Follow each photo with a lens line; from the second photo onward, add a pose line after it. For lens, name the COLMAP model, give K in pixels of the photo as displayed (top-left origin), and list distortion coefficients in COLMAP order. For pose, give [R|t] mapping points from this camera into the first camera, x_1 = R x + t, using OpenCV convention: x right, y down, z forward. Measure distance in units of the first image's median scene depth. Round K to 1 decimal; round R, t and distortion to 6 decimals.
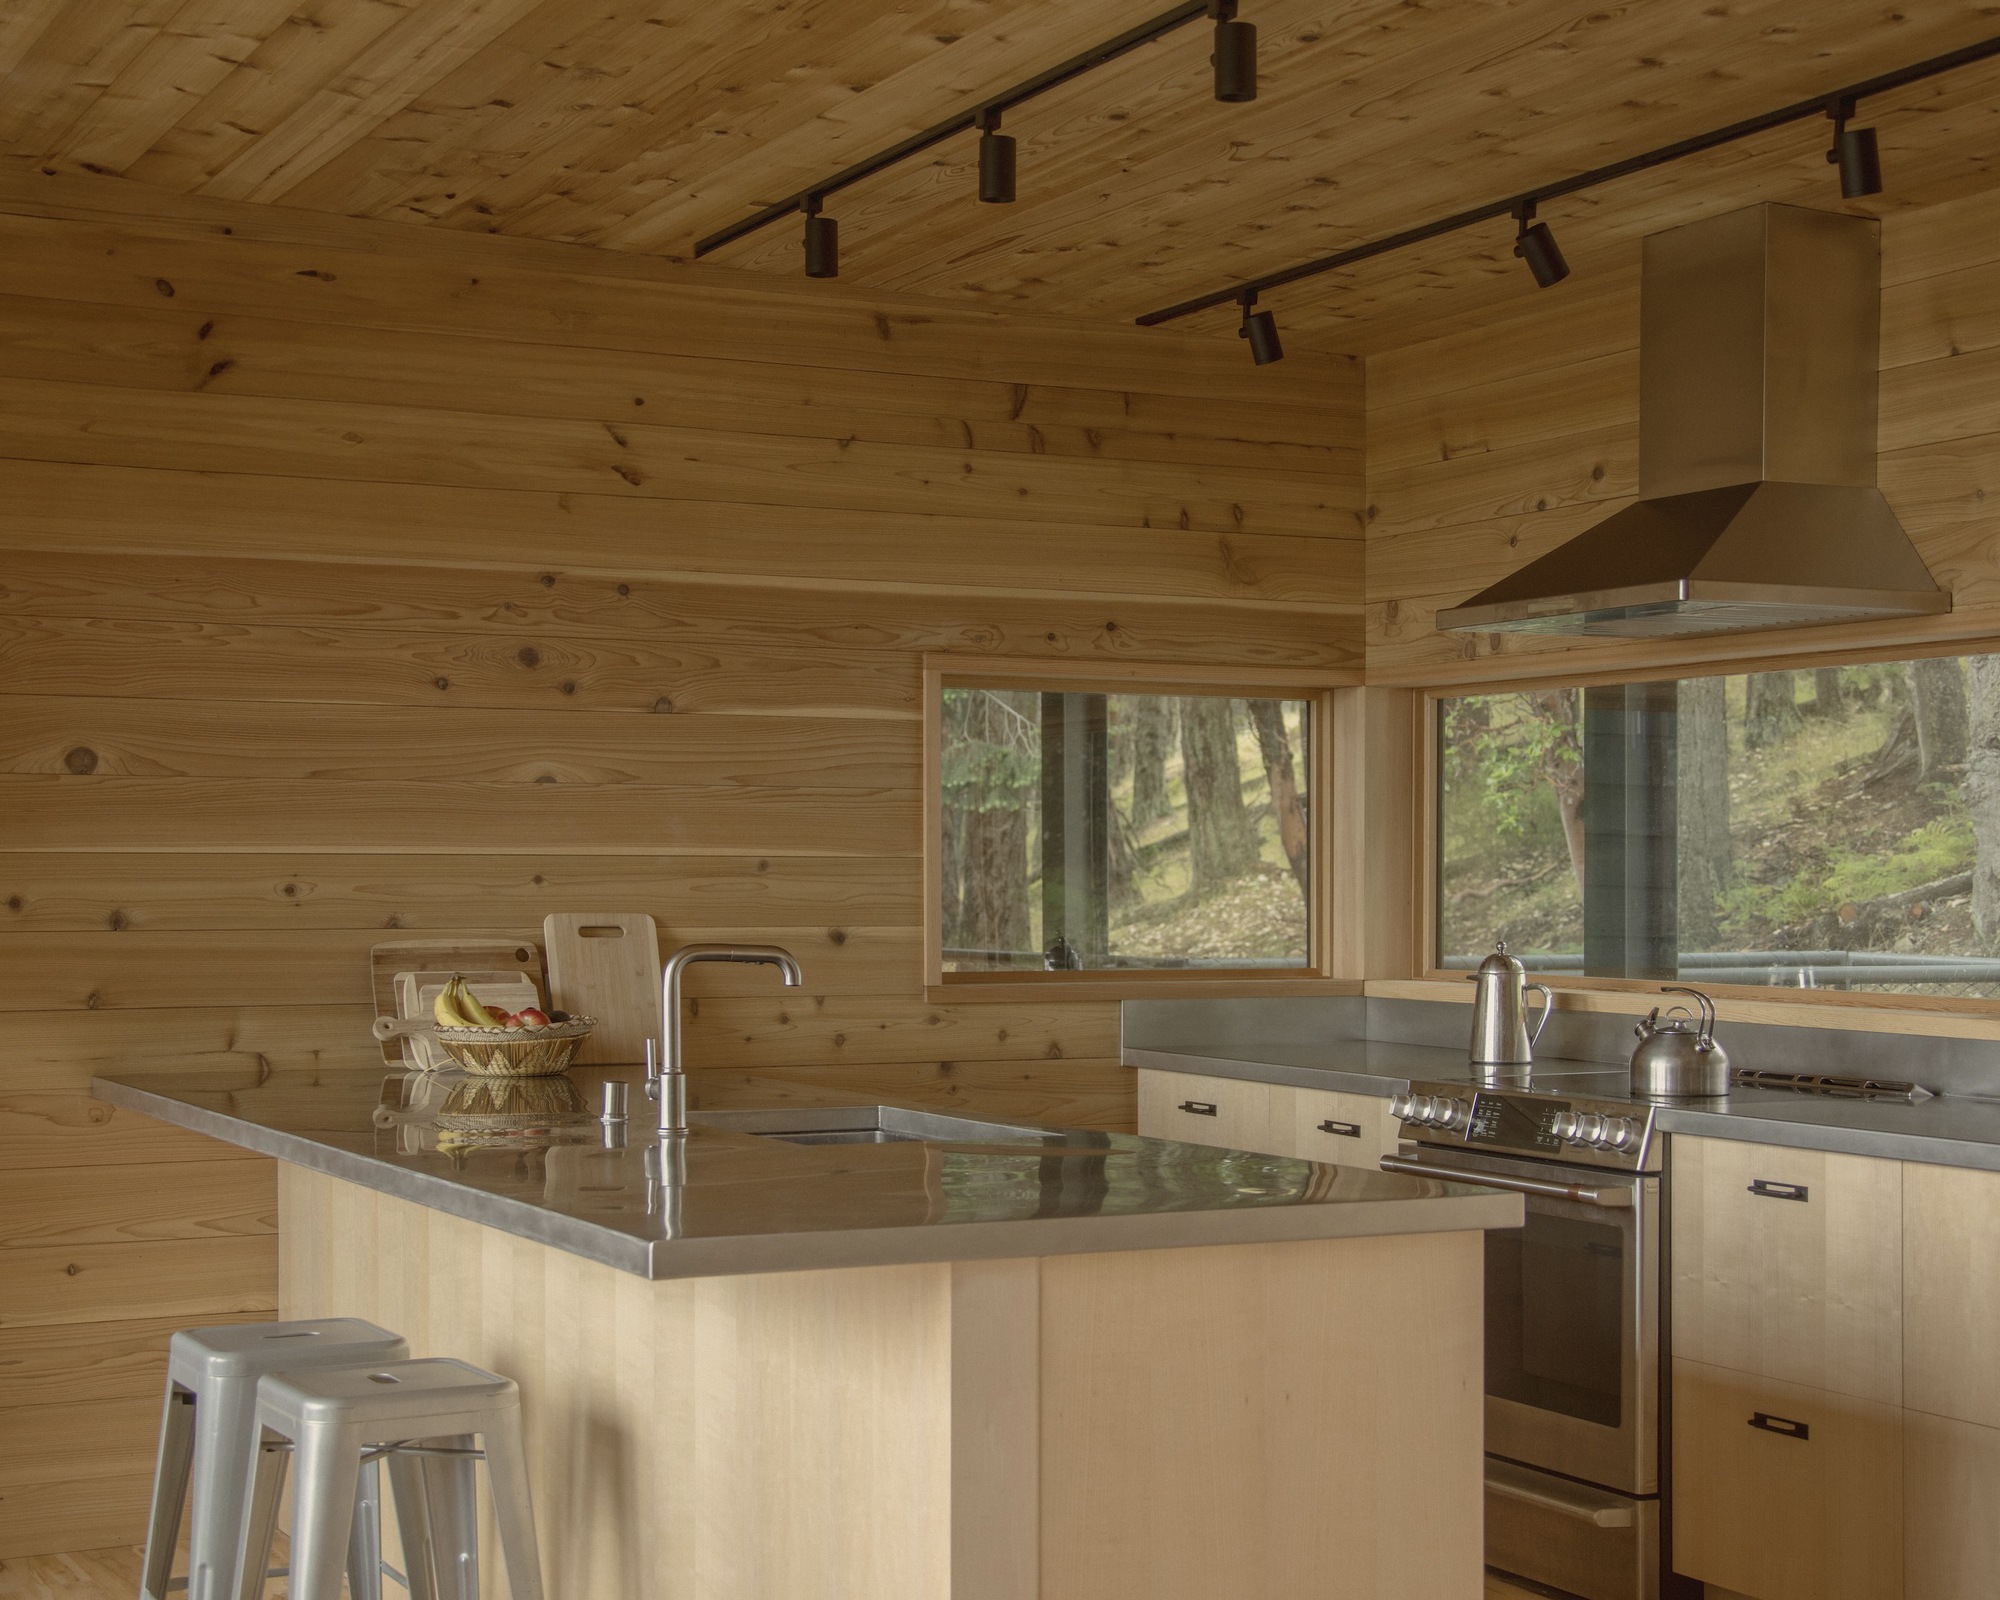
lens RADIAL K [[3124.5, 0, 1000.0], [0, 3124.5, 800.0], [0, 0, 1]] dist [0.061487, 0.206135]
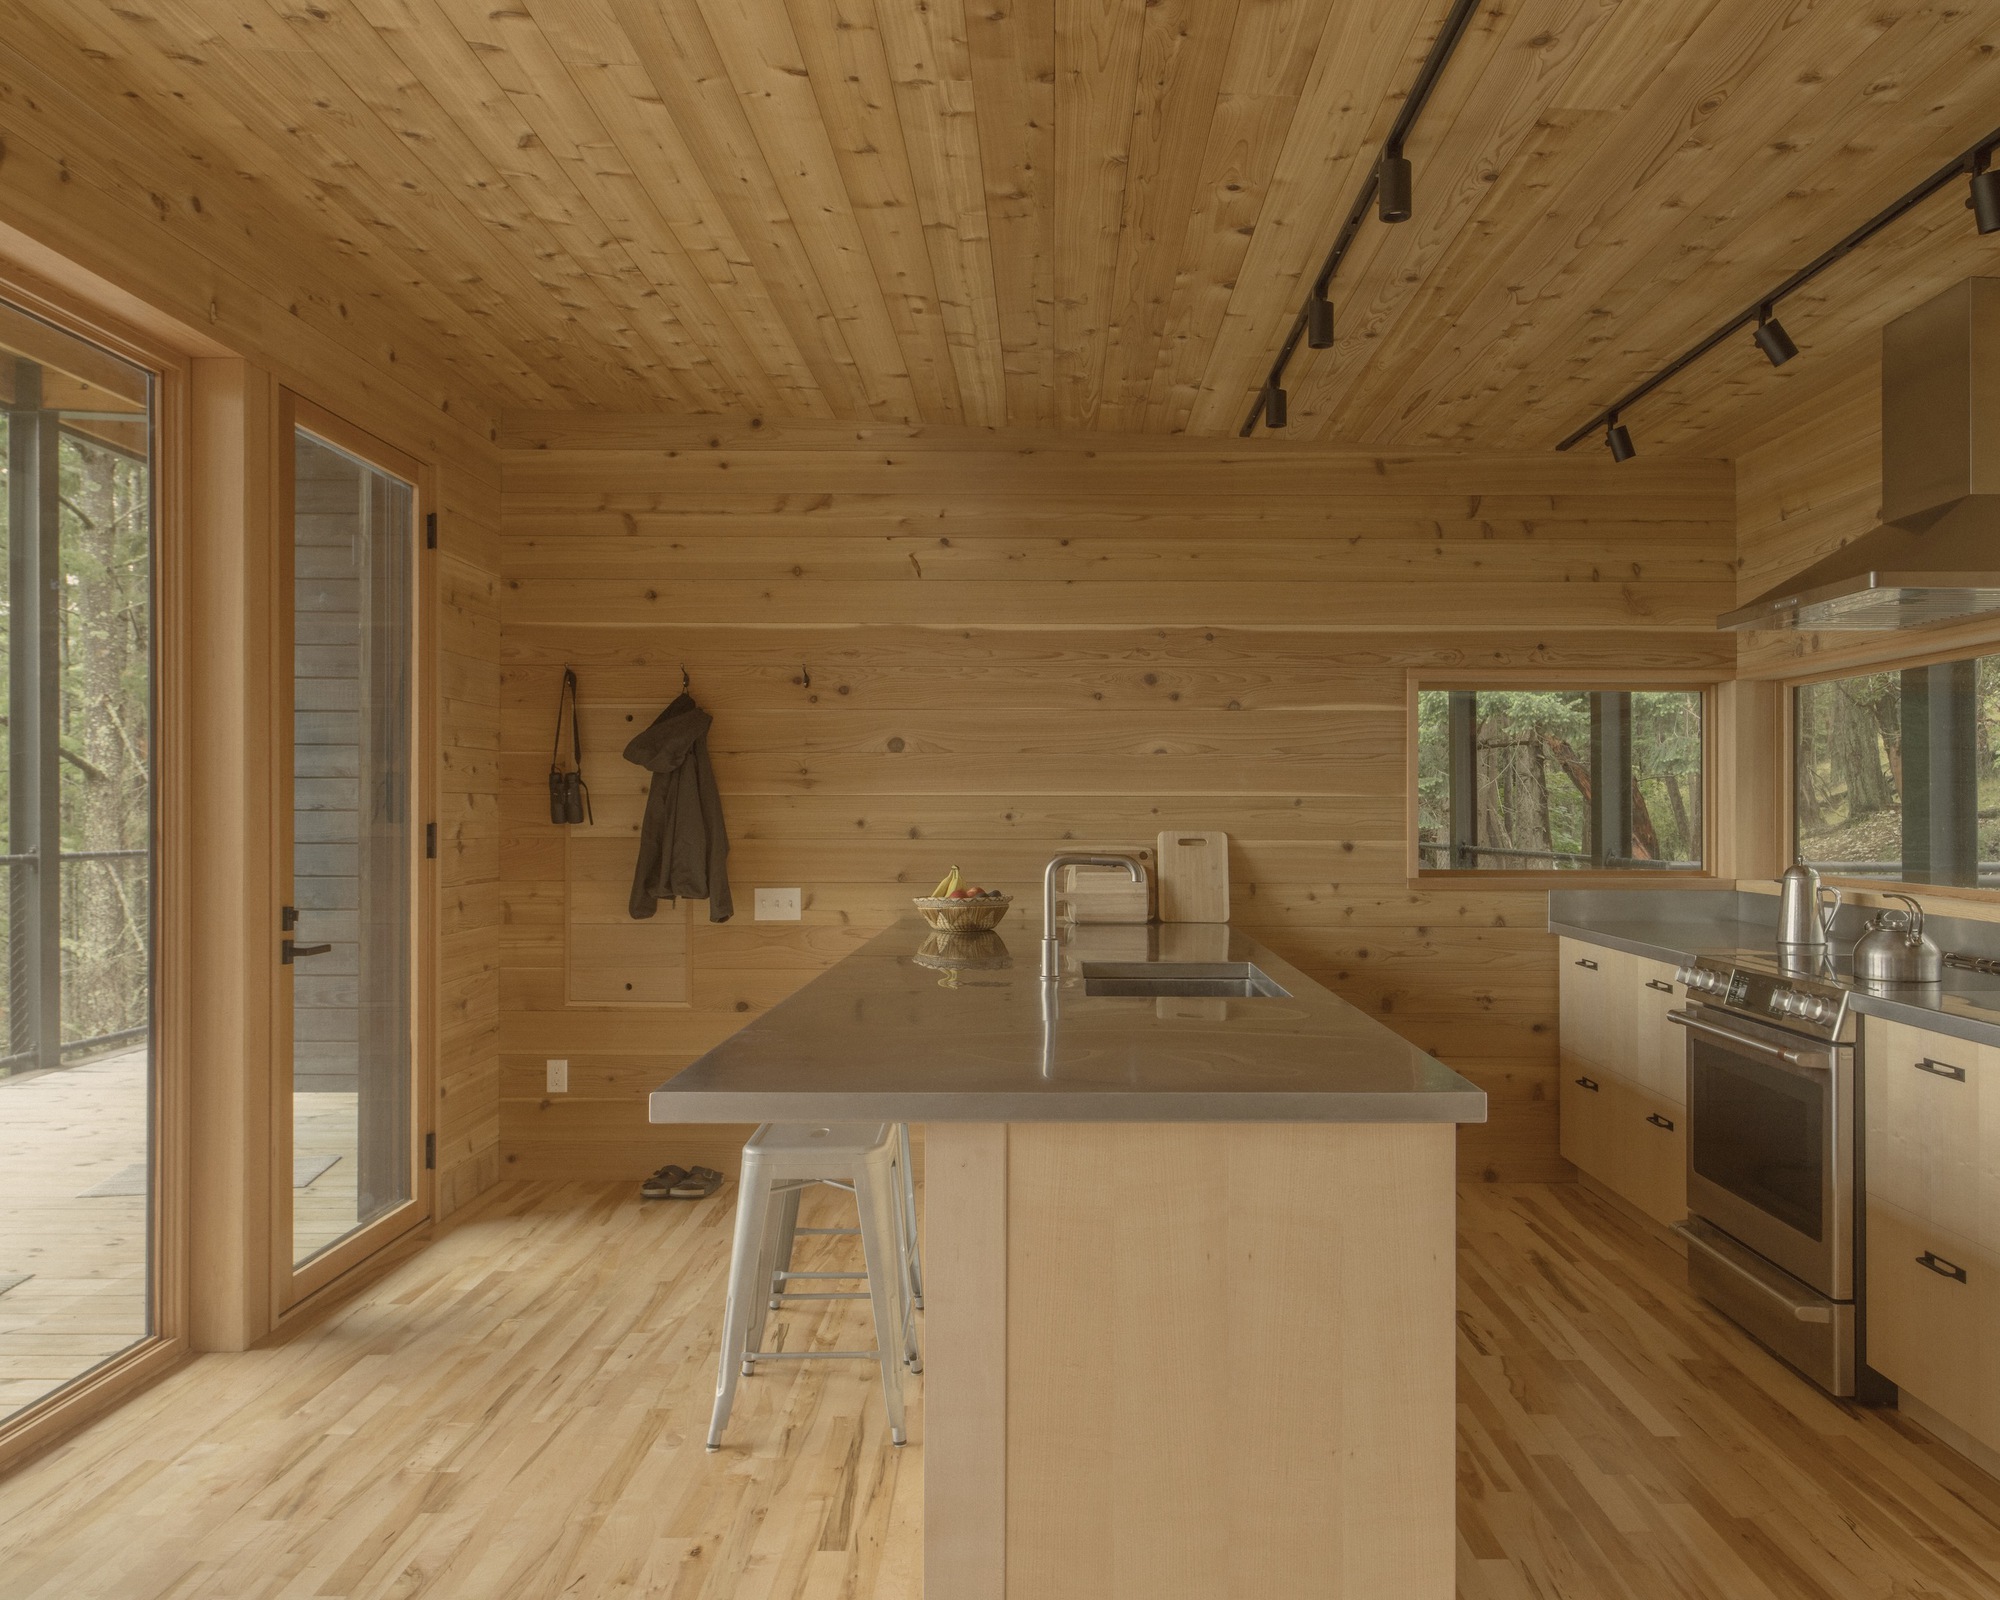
lens RADIAL K [[1482.4, 0, 999.9], [0, 1482.4, 755.2], [0, 0, 1]] dist [0.002003, -0.000278]
pose [[0.893046, -0.016832, -0.449651, 0.136067], [0.010868, 0.999815, -0.015842, 0.007180], [0.449834, 0.009261, 0.893064, 0.247043]]
